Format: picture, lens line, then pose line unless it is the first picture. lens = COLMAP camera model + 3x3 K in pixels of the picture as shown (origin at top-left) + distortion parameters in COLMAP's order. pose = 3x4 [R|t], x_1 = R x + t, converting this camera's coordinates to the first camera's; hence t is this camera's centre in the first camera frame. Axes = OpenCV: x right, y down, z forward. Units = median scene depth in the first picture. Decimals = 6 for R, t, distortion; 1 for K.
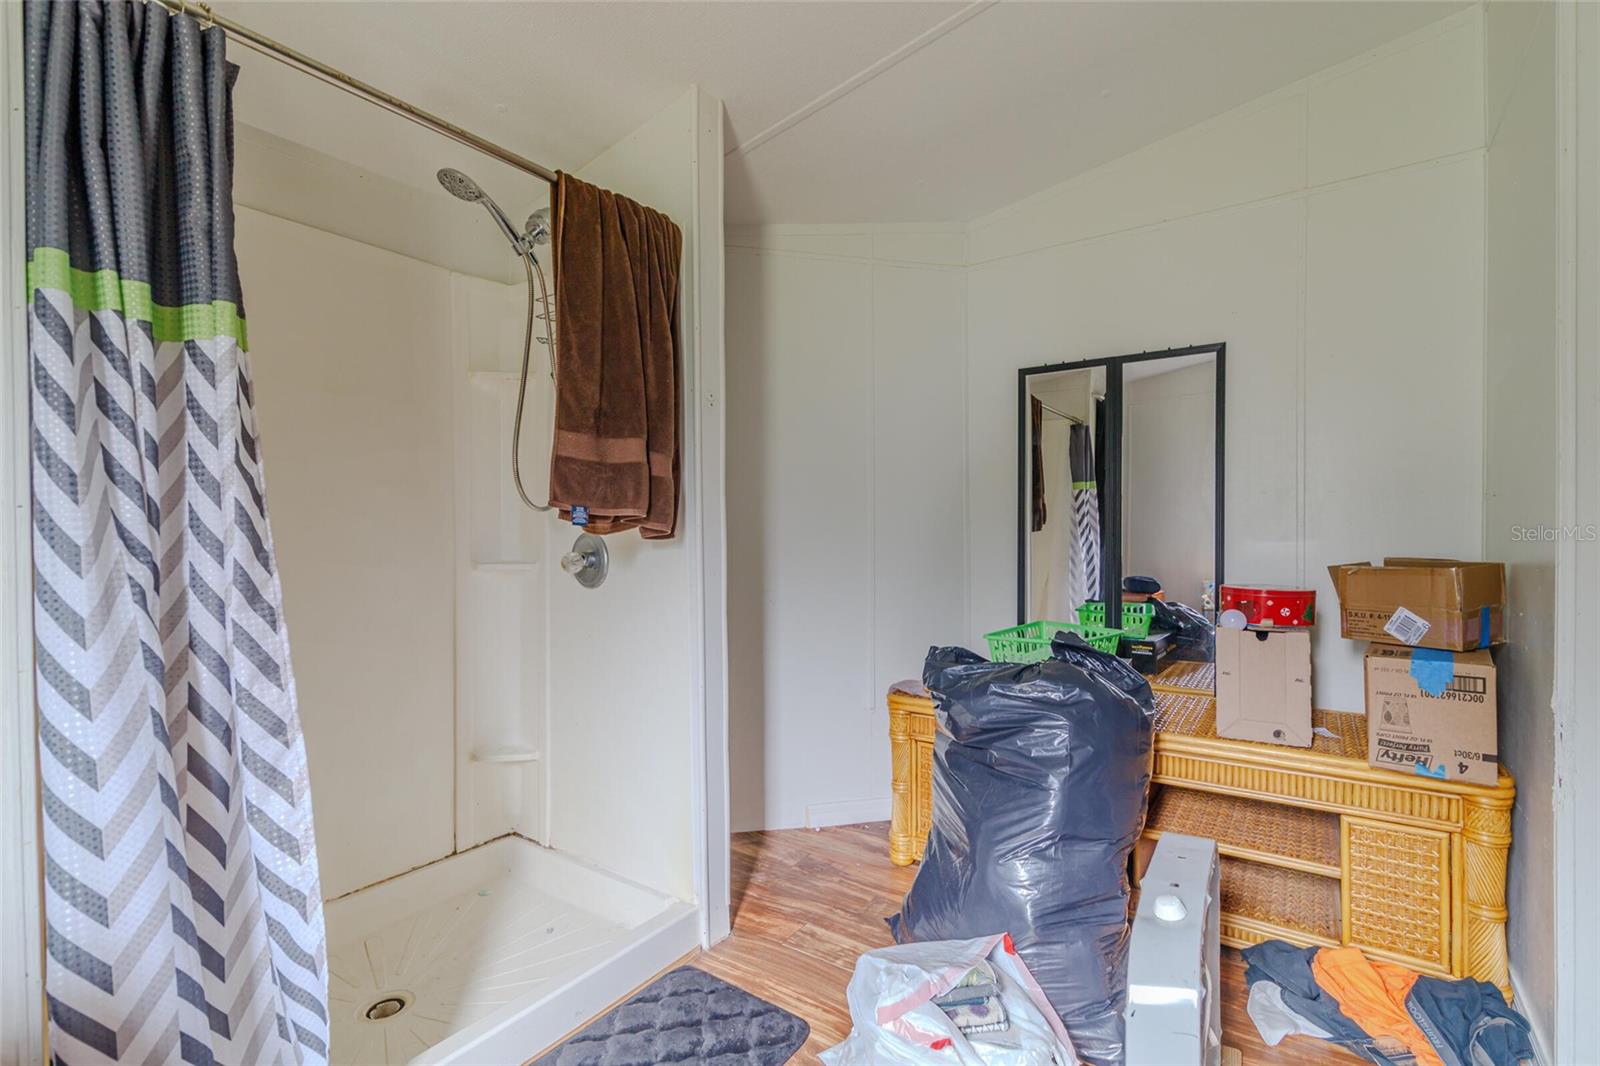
lens RADIAL K [[728.5, 0, 799.6], [0, 728.5, 538.8], [0, 0, 1]] dist [0.001315, 0.000488]
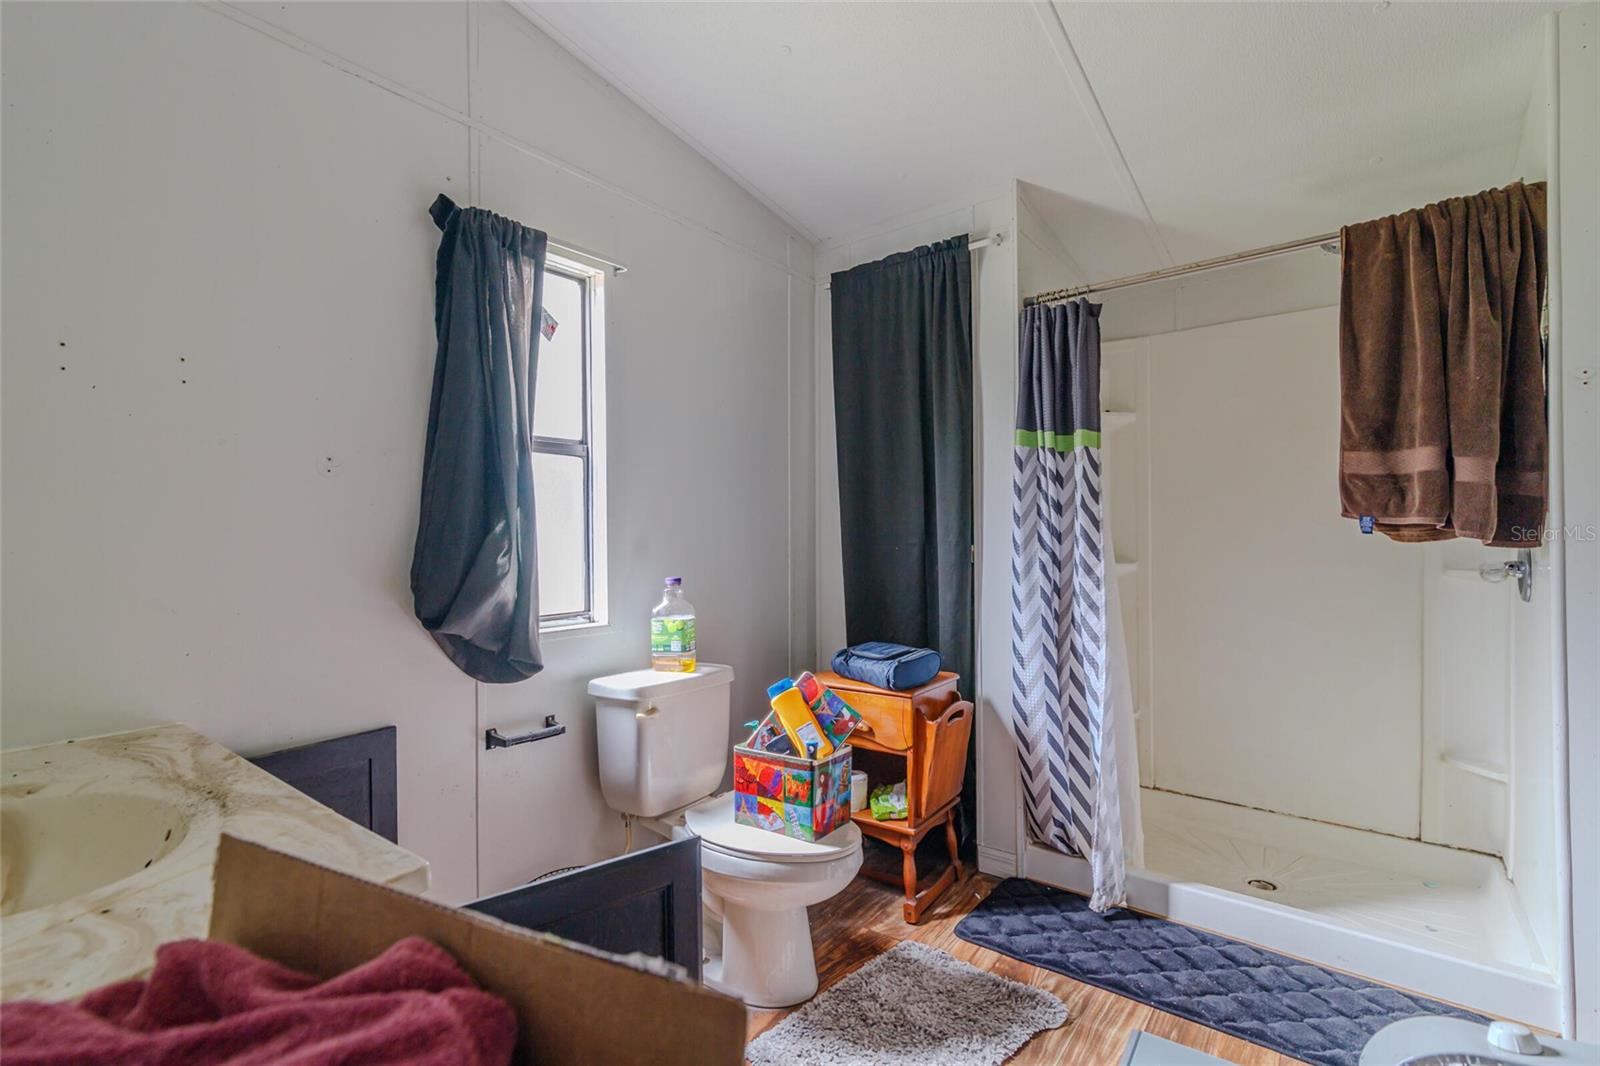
lens RADIAL K [[728.5, 0, 799.4], [0, 728.5, 536.5], [0, 0, 1]] dist [0.001315, 0.000488]
pose [[-0.059955, -0.002828, -0.998197, 1.282997], [-0.007443, 0.999969, -0.002386, -0.006834], [0.998173, 0.007286, -0.059974, 0.305237]]
